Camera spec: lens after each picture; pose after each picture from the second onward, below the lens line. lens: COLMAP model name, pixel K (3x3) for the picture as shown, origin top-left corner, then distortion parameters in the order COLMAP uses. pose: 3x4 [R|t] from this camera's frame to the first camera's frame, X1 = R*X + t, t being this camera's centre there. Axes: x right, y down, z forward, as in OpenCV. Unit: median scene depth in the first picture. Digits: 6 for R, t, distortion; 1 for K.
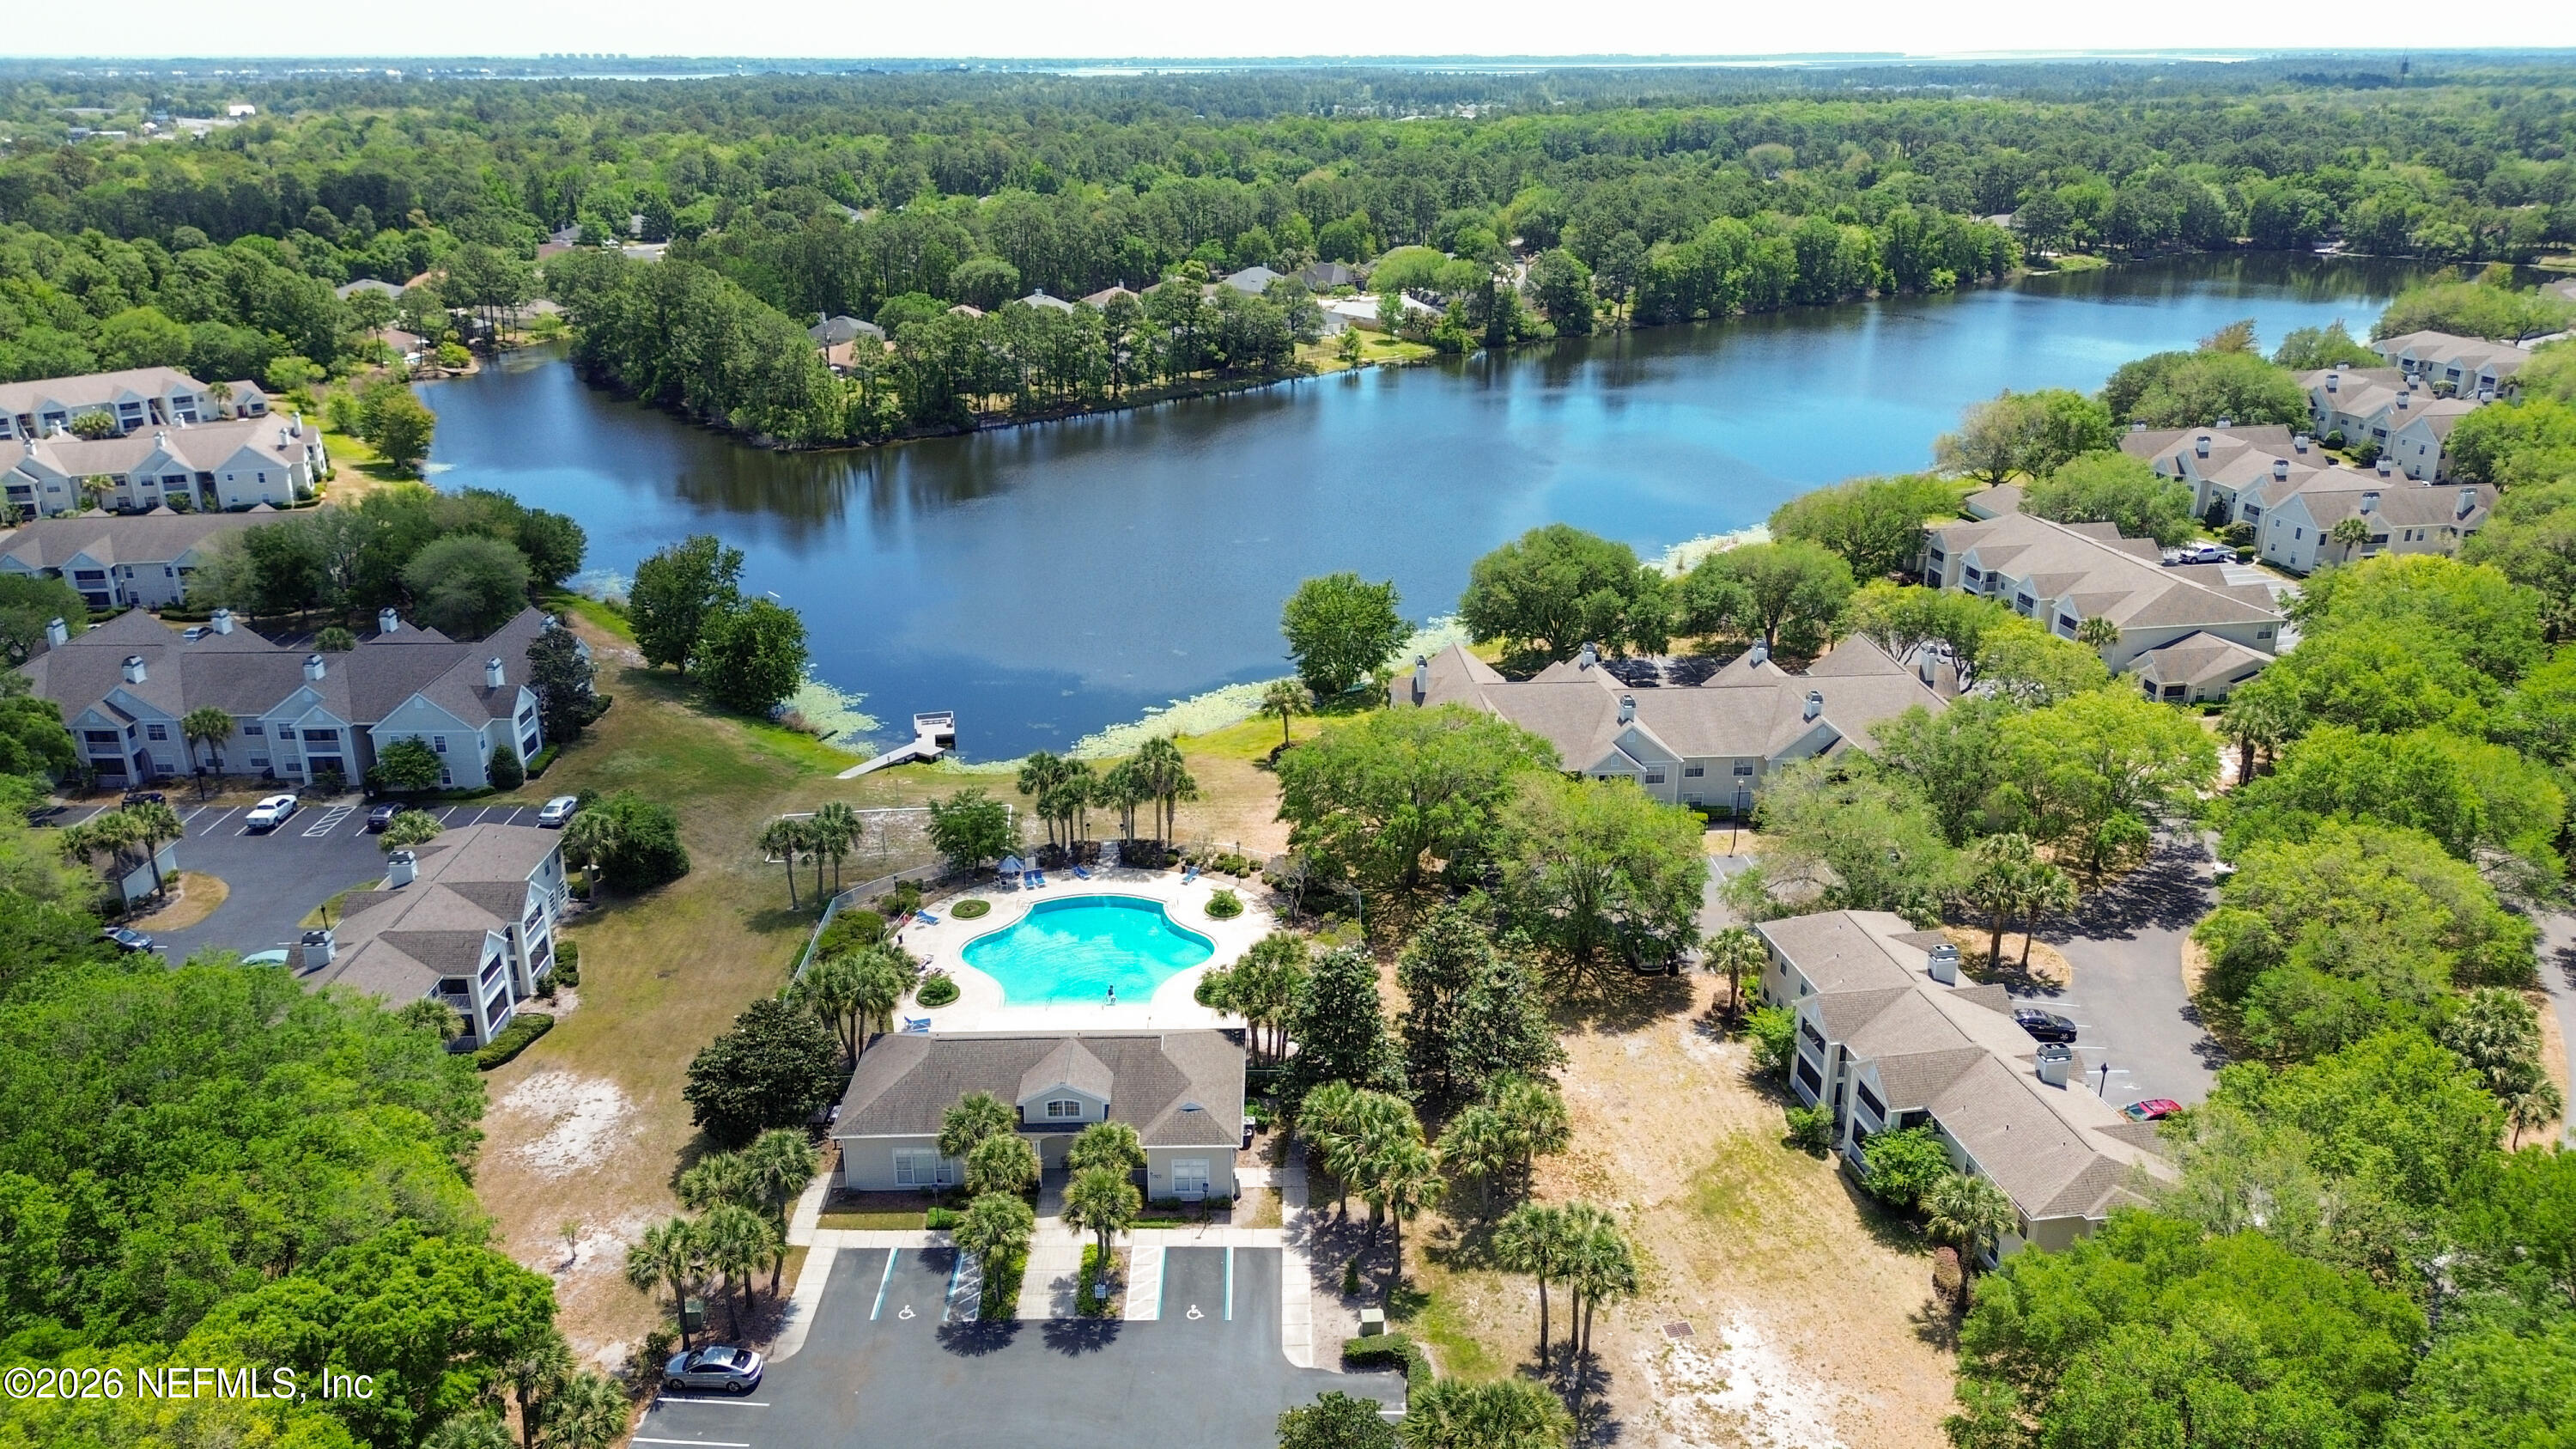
lens RADIAL K [[1823.0, 0, 1283.5], [0, 1823.0, 744.6], [0, 0, 1]] dist [0.078543, -0.095636]
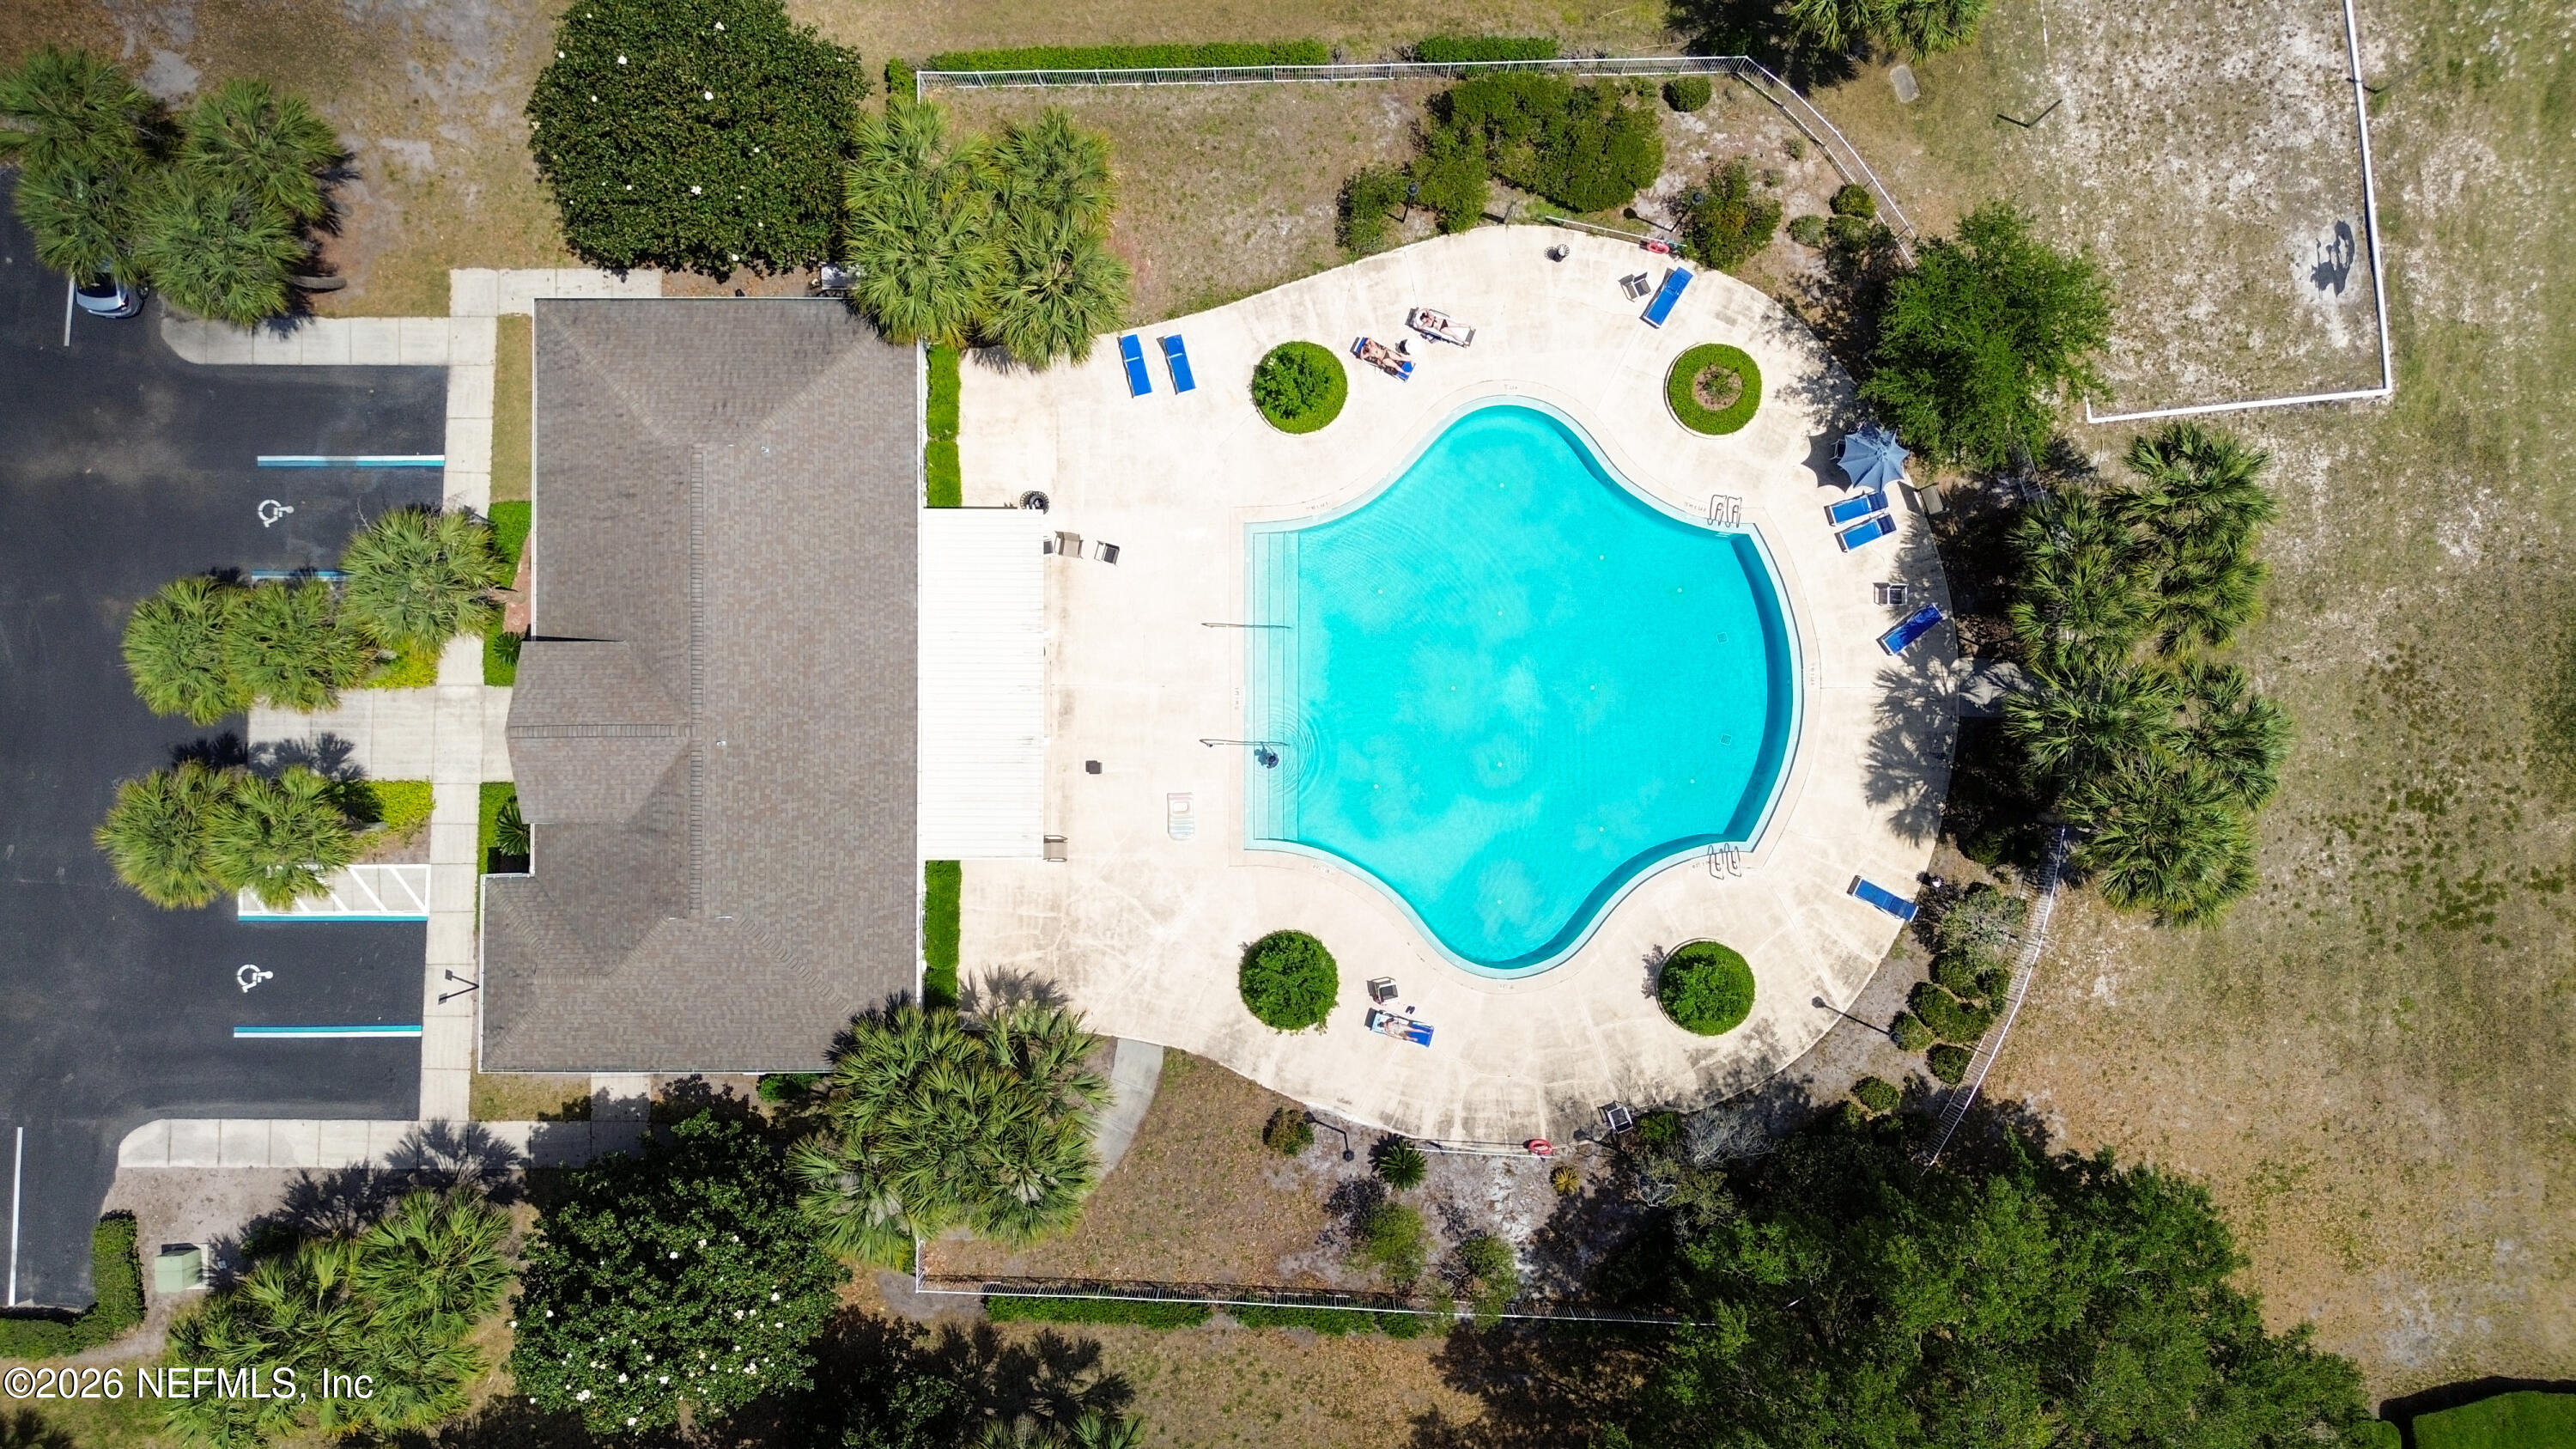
lens RADIAL K [[1823.0, 0, 1288.7], [0, 1823.0, 720.3], [0, 0, 1]] dist [0.078543, -0.095636]
pose [[-0.005860, 0.999849, -0.016340, -0.041990], [-0.349316, 0.013264, 0.936911, -0.131797], [0.936987, 0.011198, 0.349185, 0.366958]]
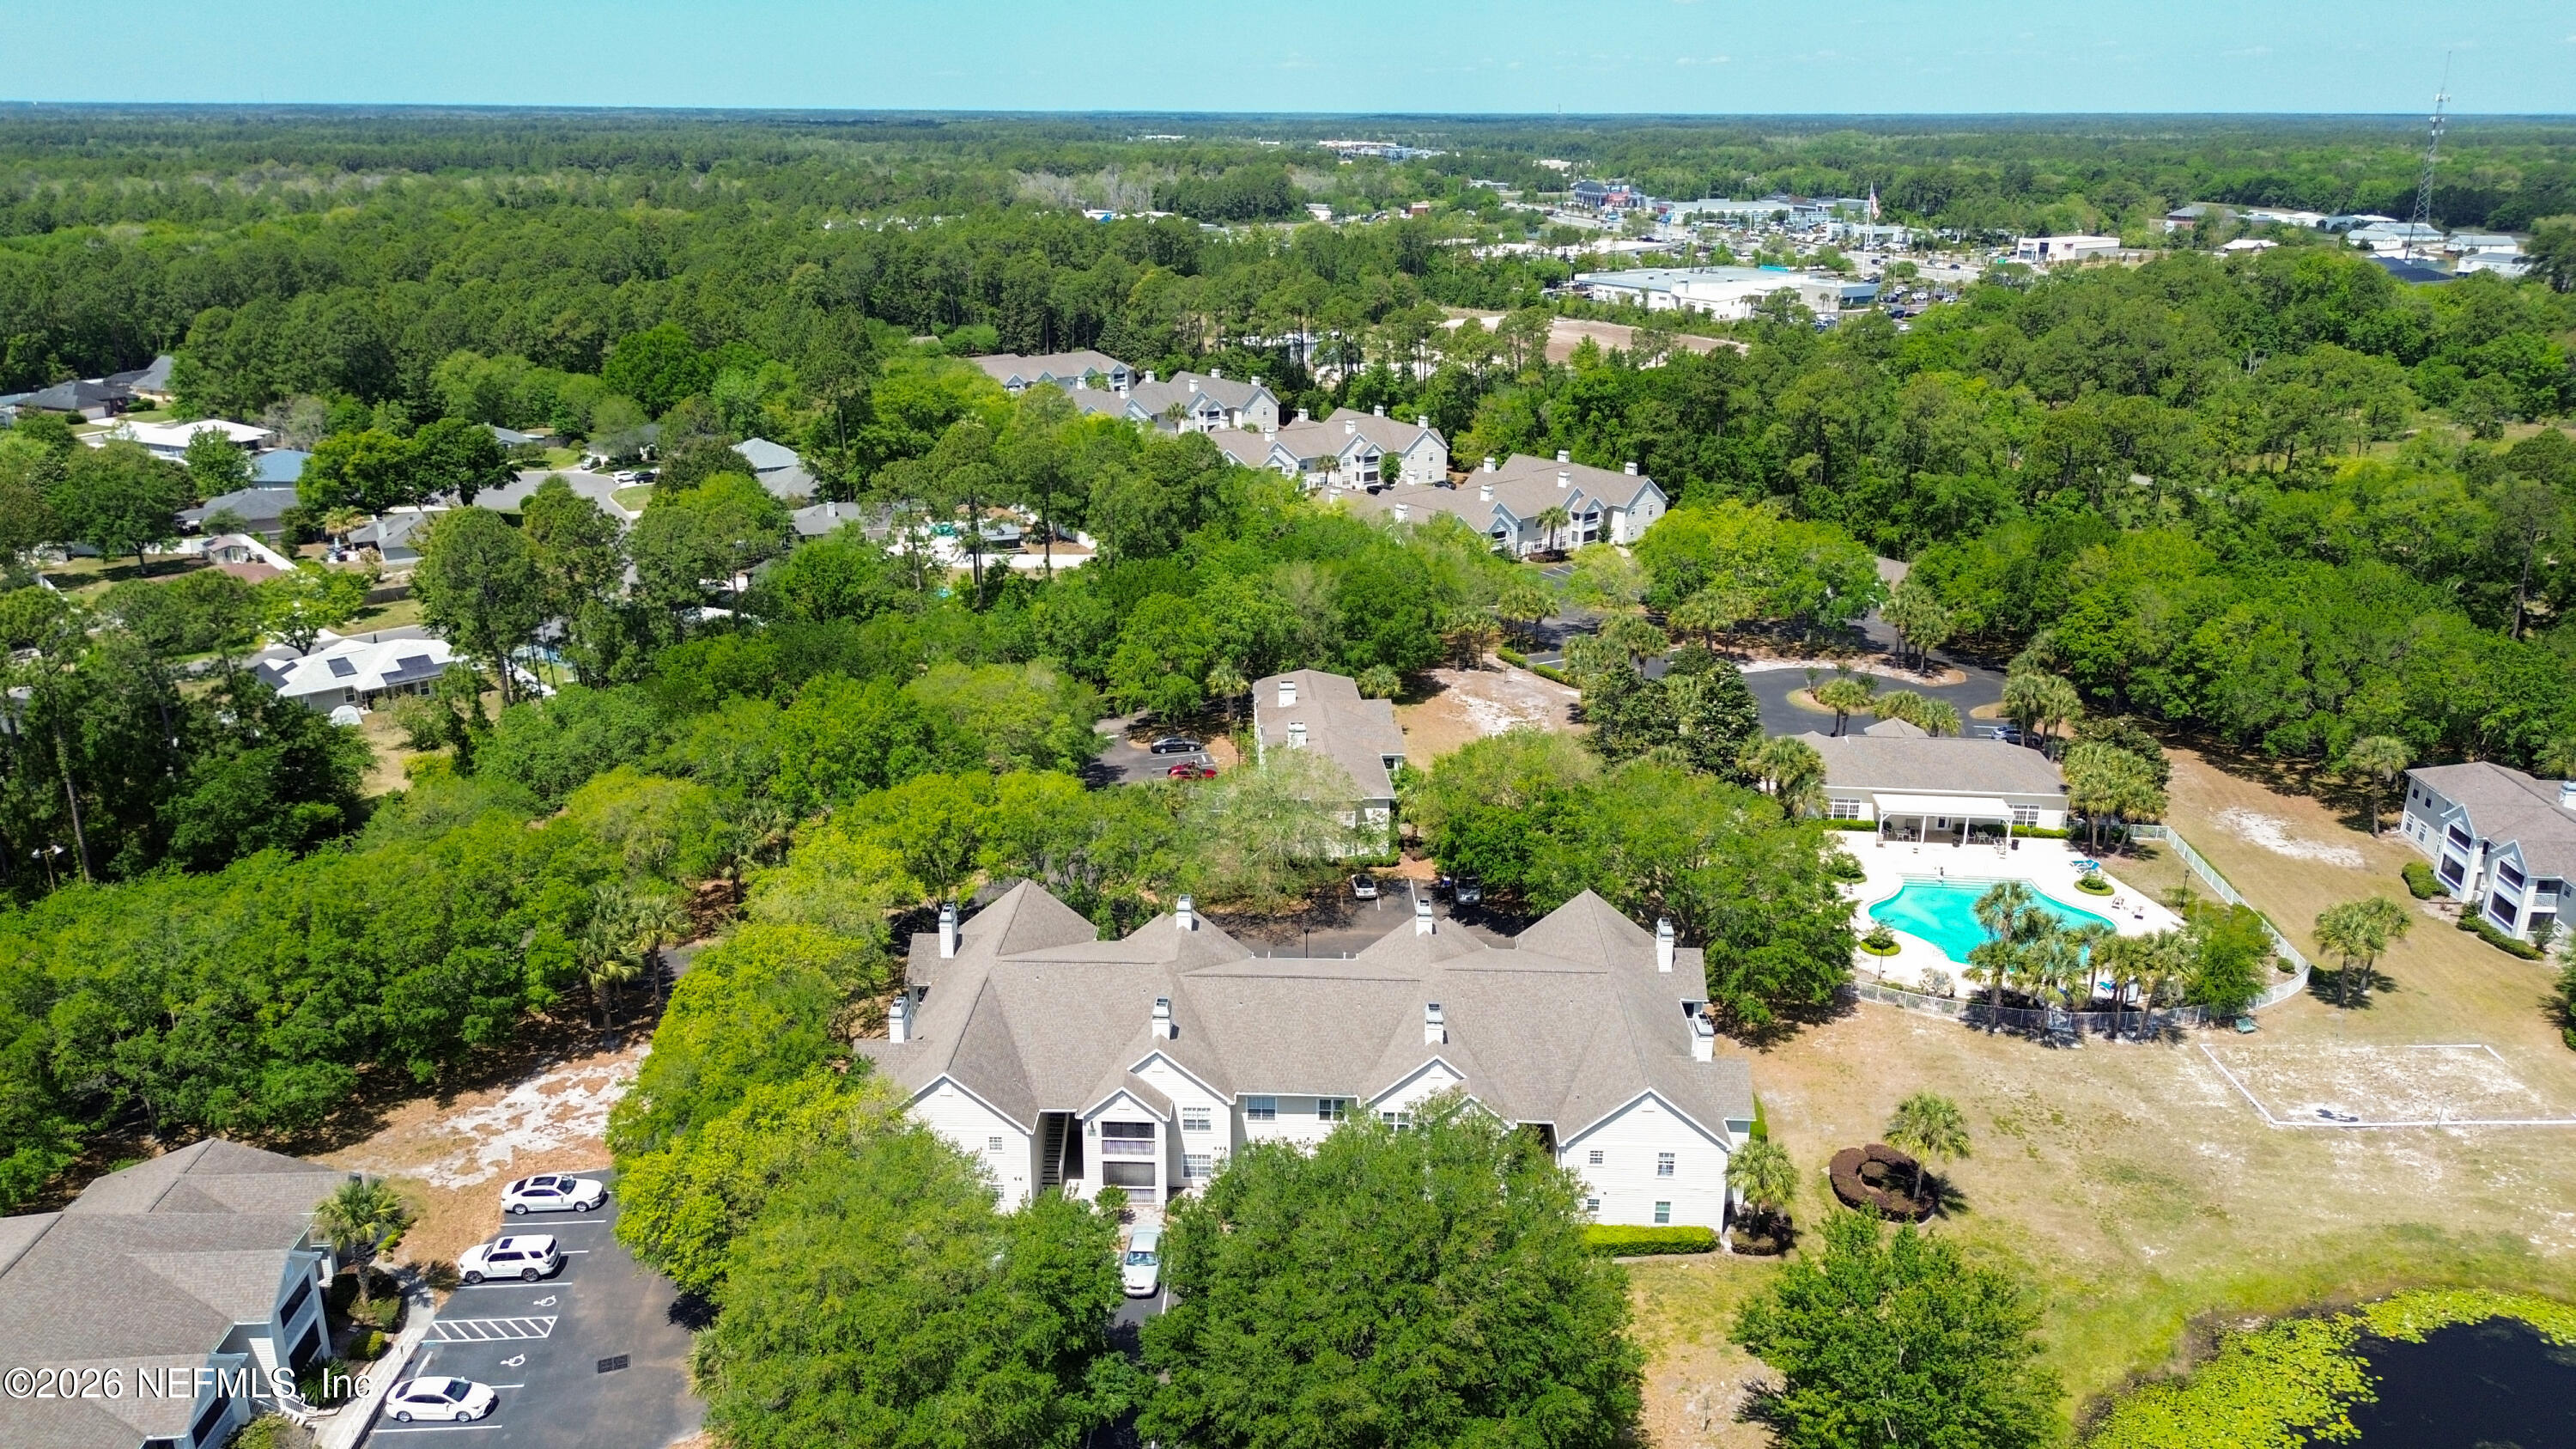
lens RADIAL K [[1823.0, 0, 1285.7], [0, 1823.0, 708.9], [0, 0, 1]] dist [0.078543, -0.095636]
pose [[-0.995462, -0.029413, 0.090502, 0.096308], [0.034388, 0.775586, 0.630304, -0.310357], [-0.088731, 0.630556, -0.771055, 0.823950]]
